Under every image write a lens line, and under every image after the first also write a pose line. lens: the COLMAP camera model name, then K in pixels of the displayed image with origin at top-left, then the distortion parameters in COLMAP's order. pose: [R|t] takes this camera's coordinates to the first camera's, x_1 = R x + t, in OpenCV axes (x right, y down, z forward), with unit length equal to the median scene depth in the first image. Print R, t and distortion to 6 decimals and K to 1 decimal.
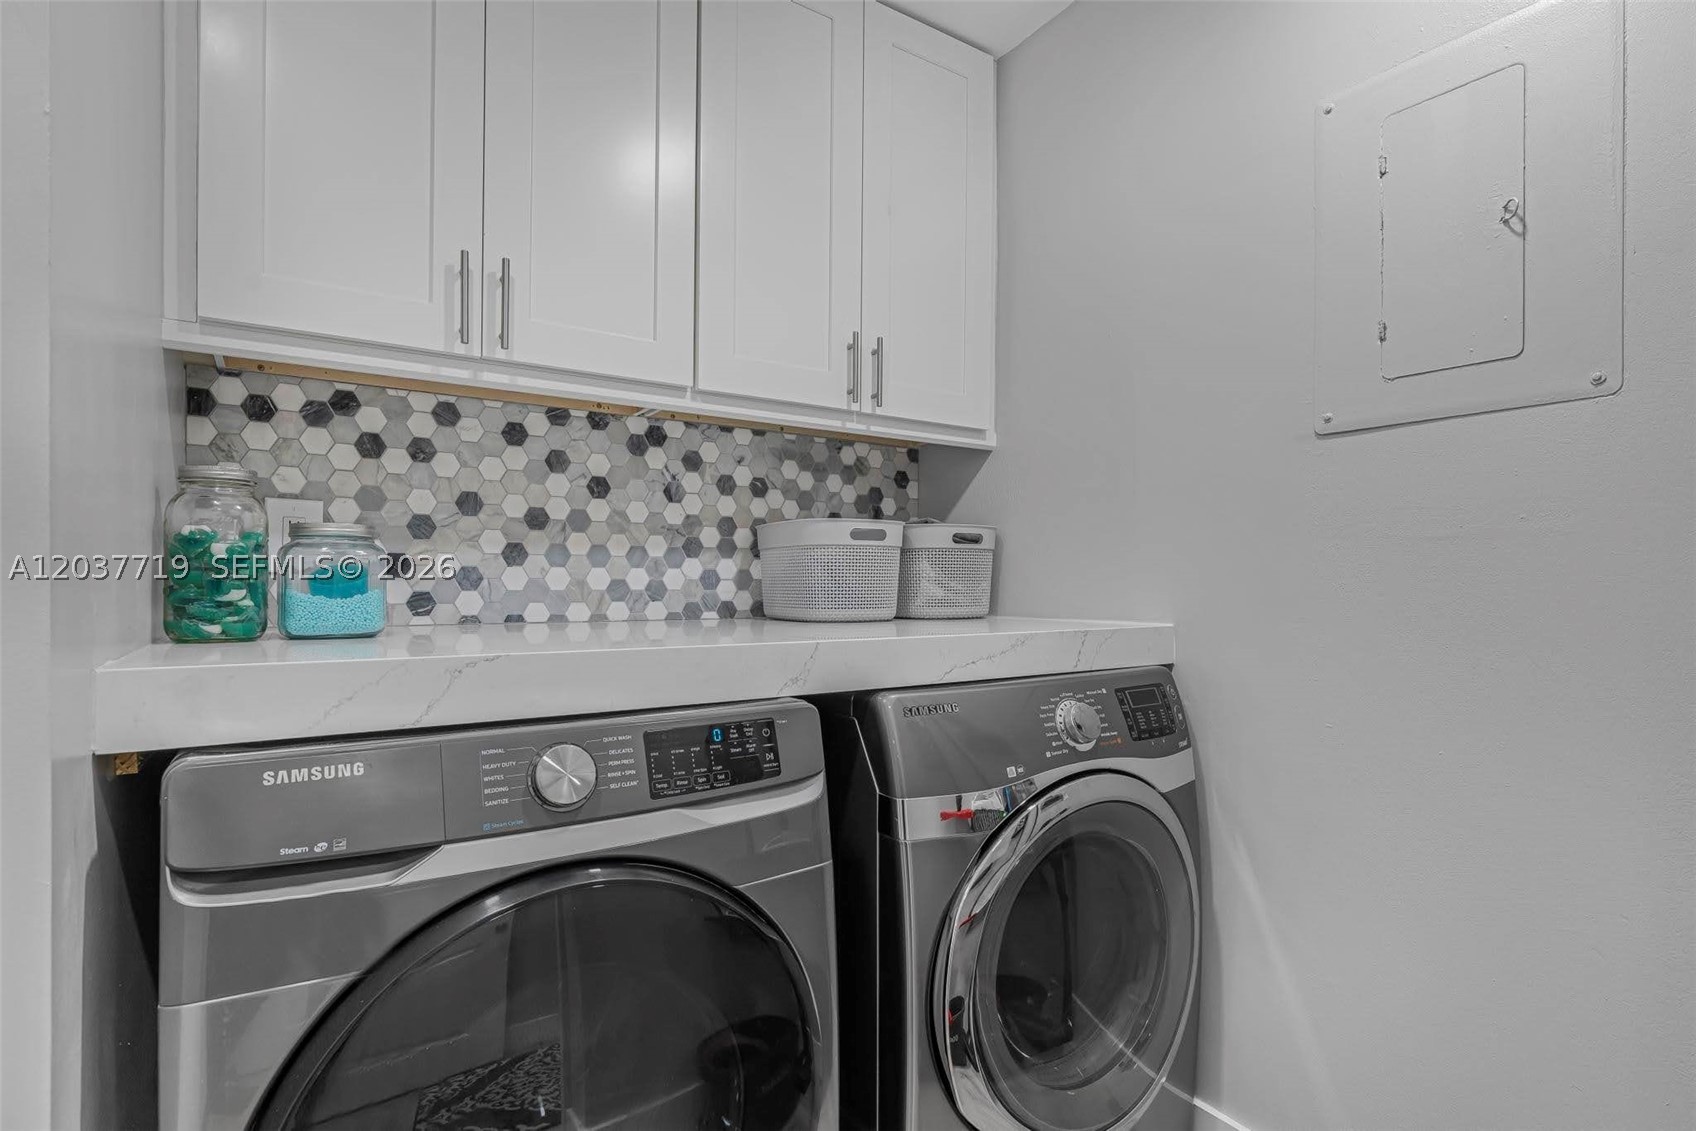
lens RADIAL K [[844.0, 0, 846.8], [0, 844.0, 581.3], [0, 0, 1]] dist [-0.002628, 0.000088]
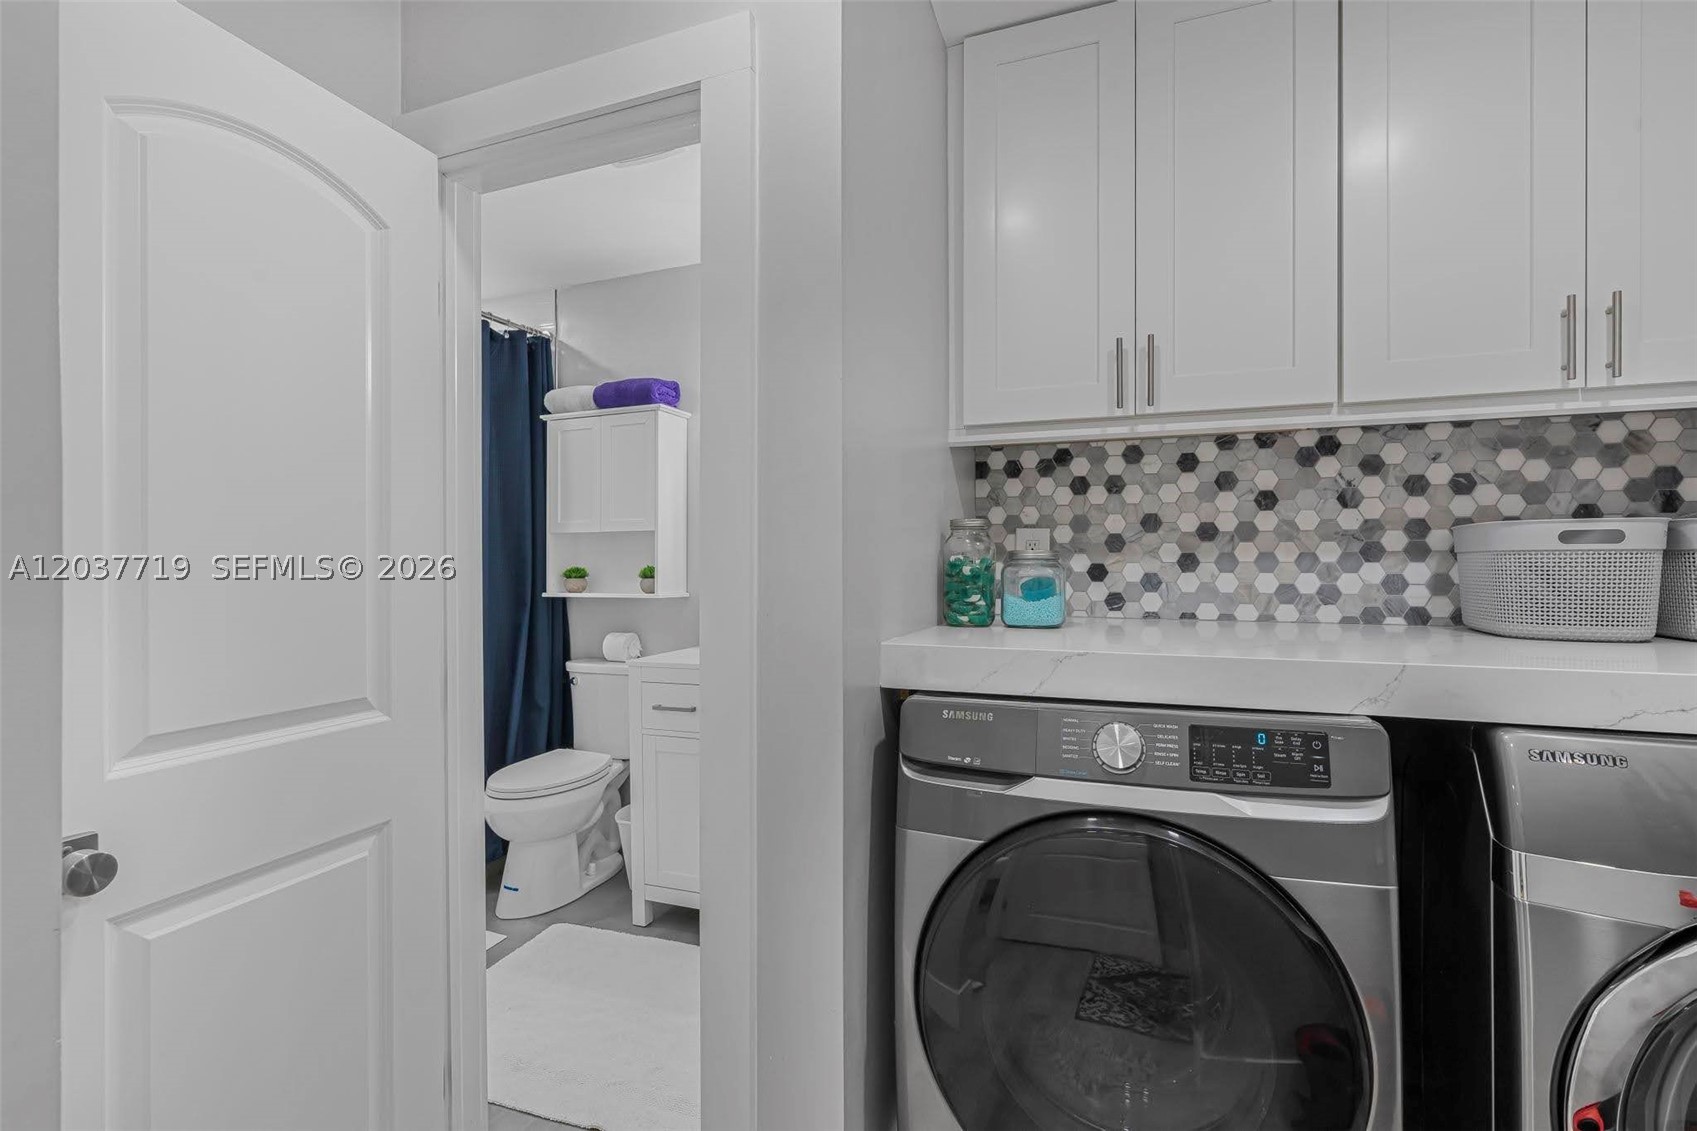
lens RADIAL K [[778.0, 0, 850.0], [0, 778.0, 555.6], [0, 0, 1]] dist [-0.007384, 0.000726]
pose [[0.573605, -0.009152, -0.819081, 0.244217], [0.006702, 0.999957, -0.006480, -0.038889], [0.819104, -0.001772, 0.573642, -0.033719]]
